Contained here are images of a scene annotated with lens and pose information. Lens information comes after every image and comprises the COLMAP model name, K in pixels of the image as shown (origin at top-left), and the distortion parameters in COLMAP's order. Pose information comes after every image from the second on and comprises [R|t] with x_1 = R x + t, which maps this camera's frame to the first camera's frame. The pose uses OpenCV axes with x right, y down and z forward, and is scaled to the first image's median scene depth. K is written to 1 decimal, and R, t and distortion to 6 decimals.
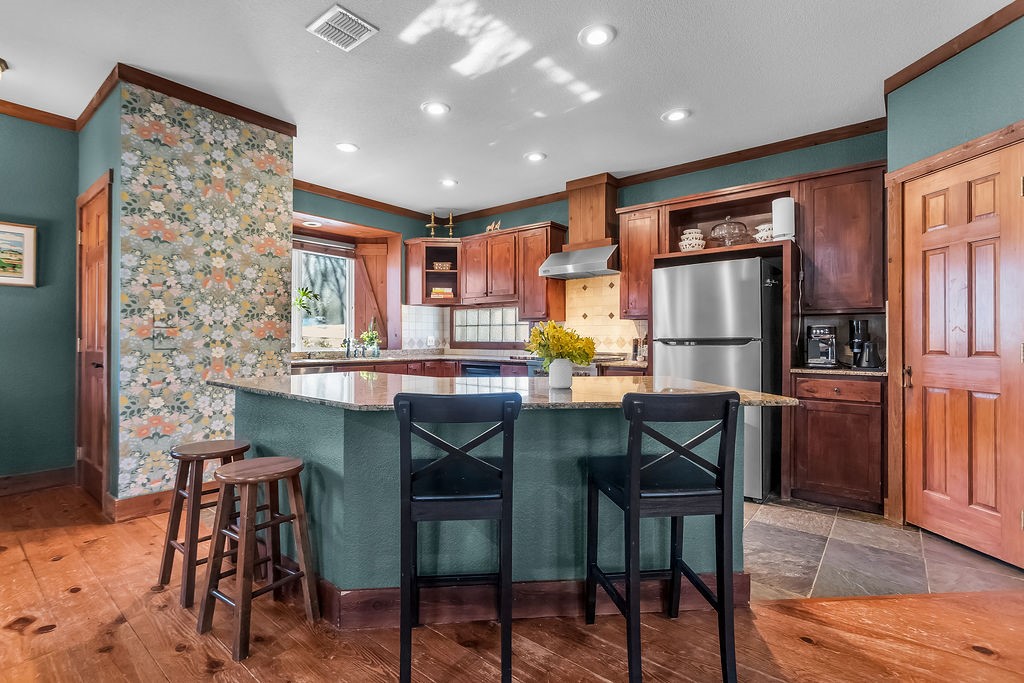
lens RADIAL K [[476.7, 0, 511.0], [0, 476.7, 338.9], [0, 0, 1]] dist [-0.001297, 0.001077]
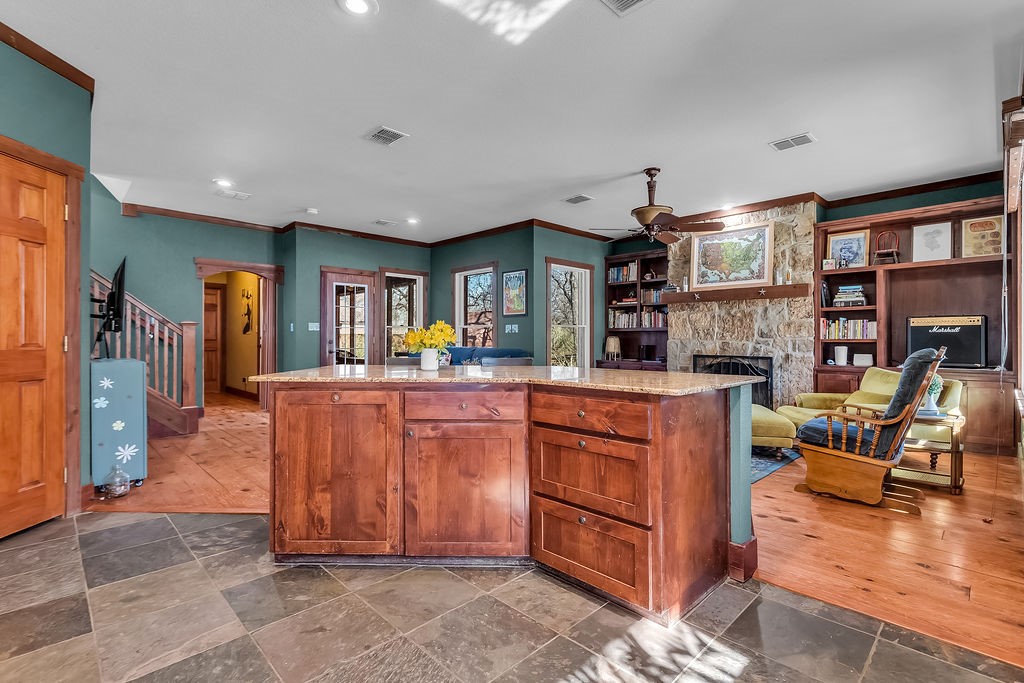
lens RADIAL K [[476.7, 0, 509.5], [0, 476.7, 339.5], [0, 0, 1]] dist [-0.001297, 0.001077]
pose [[-0.993319, -0.004006, 0.115334, -0.159458], [-0.004127, 0.999991, -0.000805, 0.009304], [-0.115330, -0.001275, -0.993326, 1.377926]]
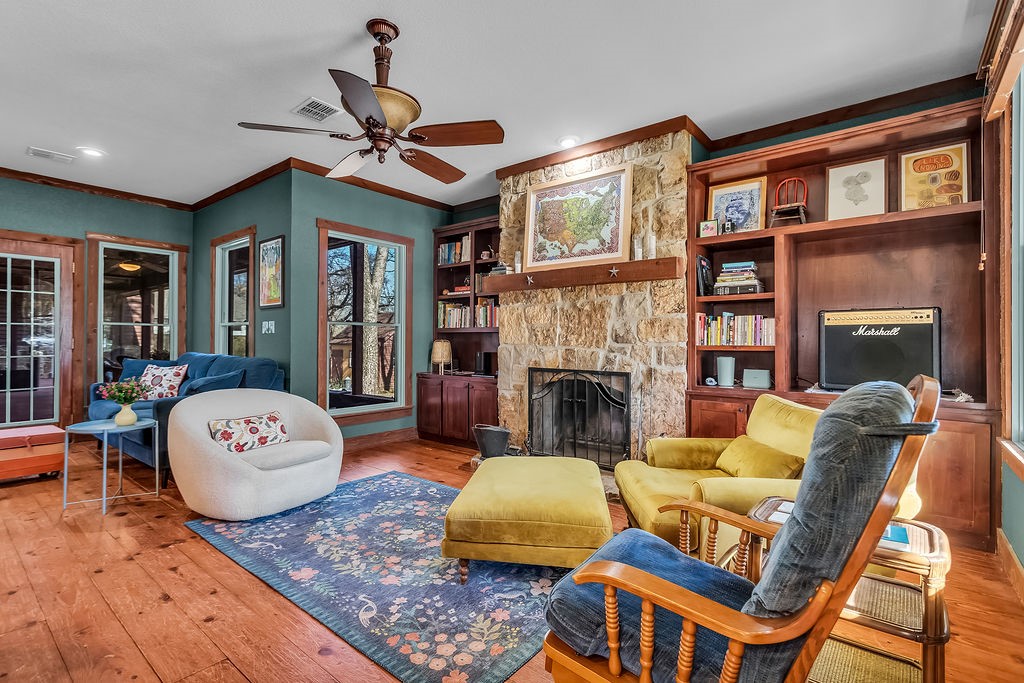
lens RADIAL K [[476.7, 0, 510.5], [0, 476.7, 338.9], [0, 0, 1]] dist [-0.001297, 0.001077]
pose [[-0.999956, -0.008332, -0.004328, -0.593460], [-0.008292, 0.999924, -0.009070, 0.001050], [0.004403, -0.009034, -0.999949, 0.713757]]
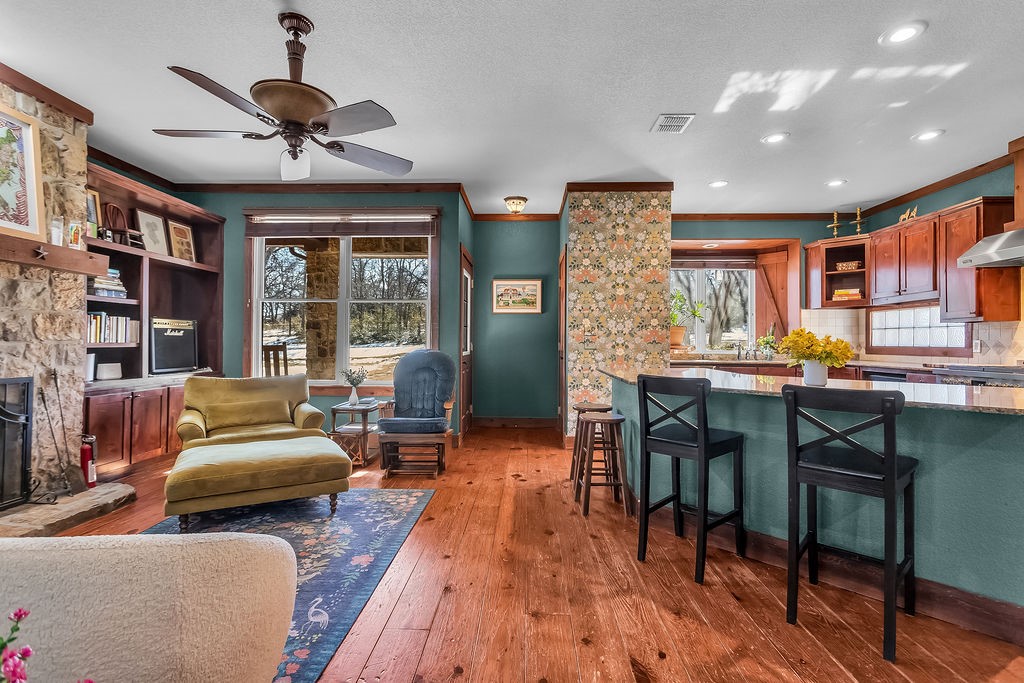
lens RADIAL K [[476.7, 0, 510.1], [0, 476.7, 338.7], [0, 0, 1]] dist [-0.001297, 0.001077]
pose [[0.603627, -0.005306, -0.797249, 0.343503], [-0.001997, 0.999965, -0.008168, -0.000125], [0.797265, 0.006522, 0.603595, -0.165469]]
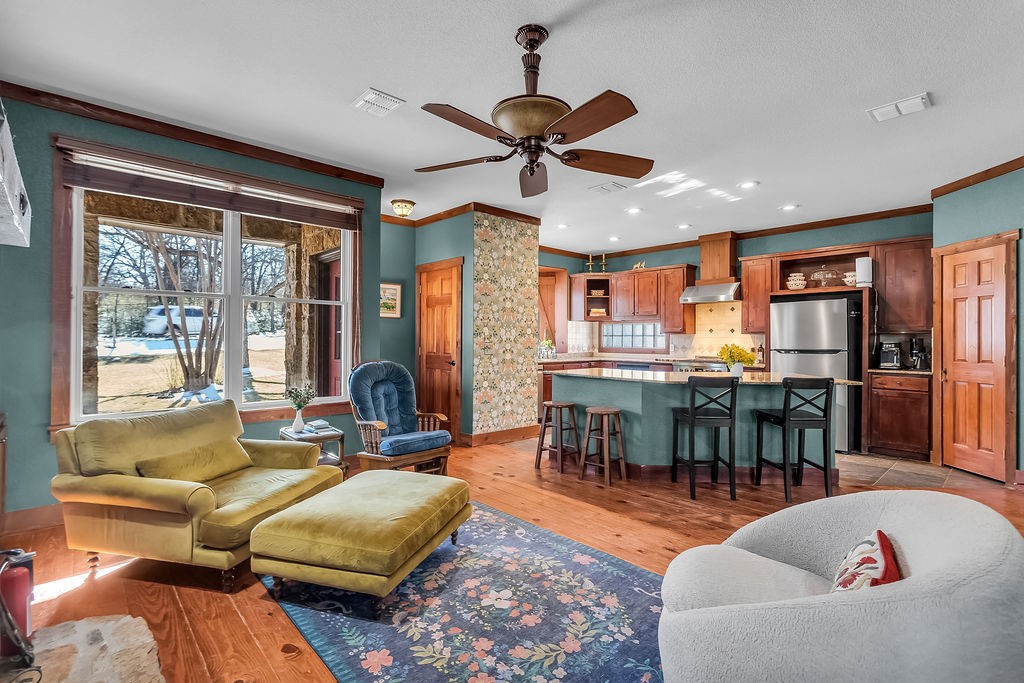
lens RADIAL K [[476.7, 0, 511.3], [0, 476.7, 337.4], [0, 0, 1]] dist [-0.001297, 0.001077]
pose [[0.990067, 0.002003, -0.140579, -0.333179], [-0.002214, 0.999997, -0.001345, -0.035882], [0.140576, 0.001643, 0.990069, -0.674914]]
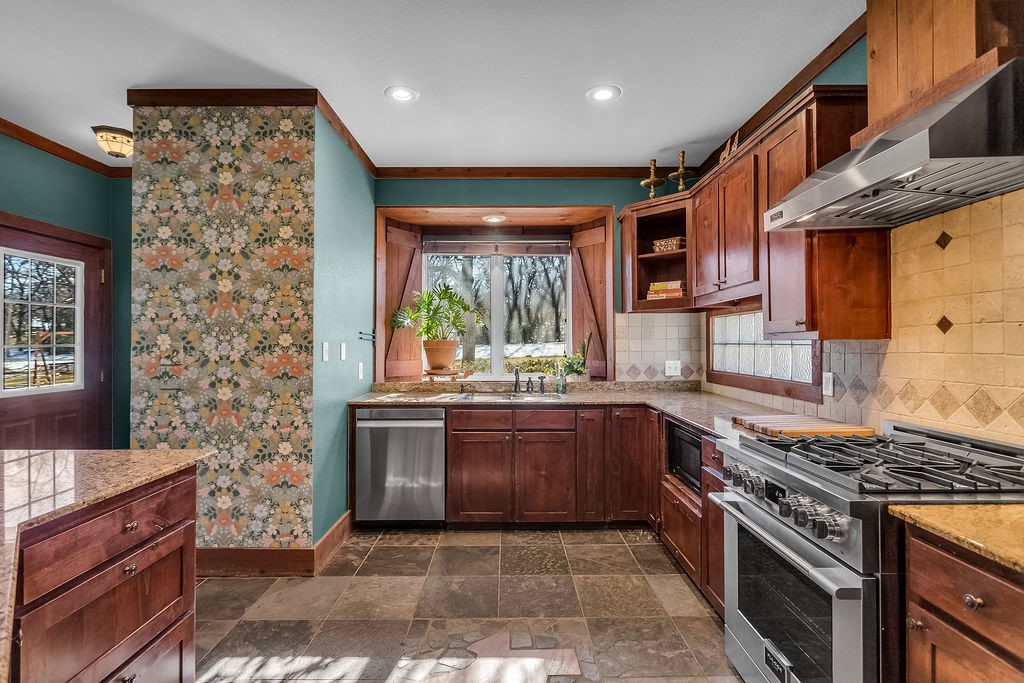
lens RADIAL K [[476.7, 0, 509.9], [0, 476.7, 339.1], [0, 0, 1]] dist [-0.001297, 0.001077]
pose [[0.634750, -0.011011, -0.772639, 0.320410], [0.006175, 0.999939, -0.009177, -0.052505], [0.772693, 0.001054, 0.634779, 0.796645]]
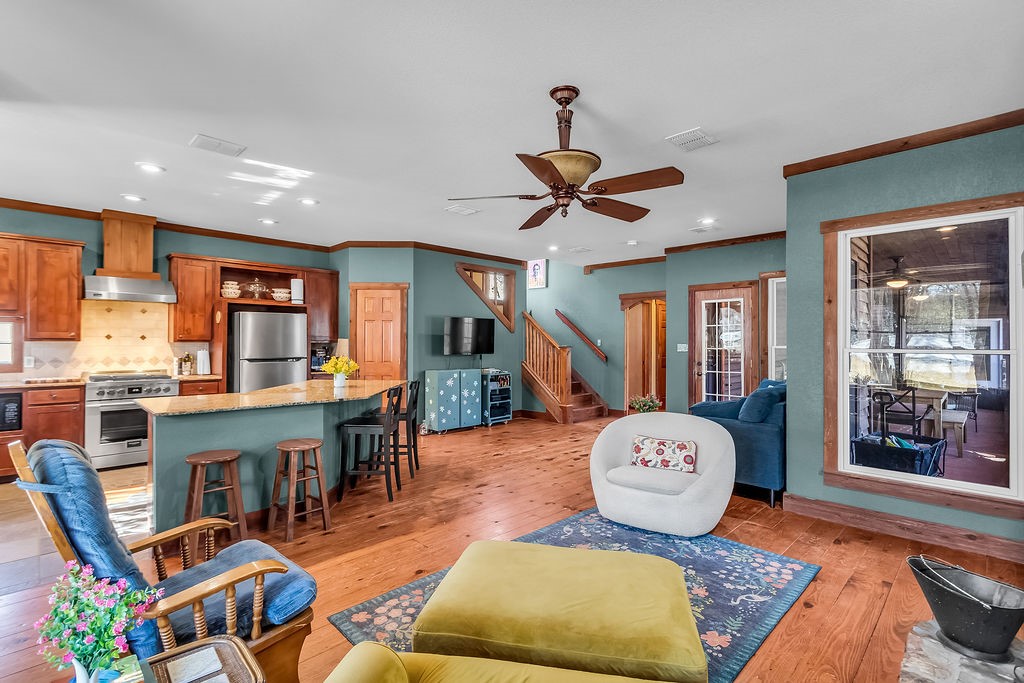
lens RADIAL K [[476.7, 0, 509.3], [0, 476.7, 338.0], [0, 0, 1]] dist [-0.001297, 0.001077]
pose [[0.103141, 0.006297, 0.994647, -1.174264], [-0.007170, 0.999959, -0.005588, -0.067118], [-0.994641, -0.006556, 0.103182, 0.009284]]
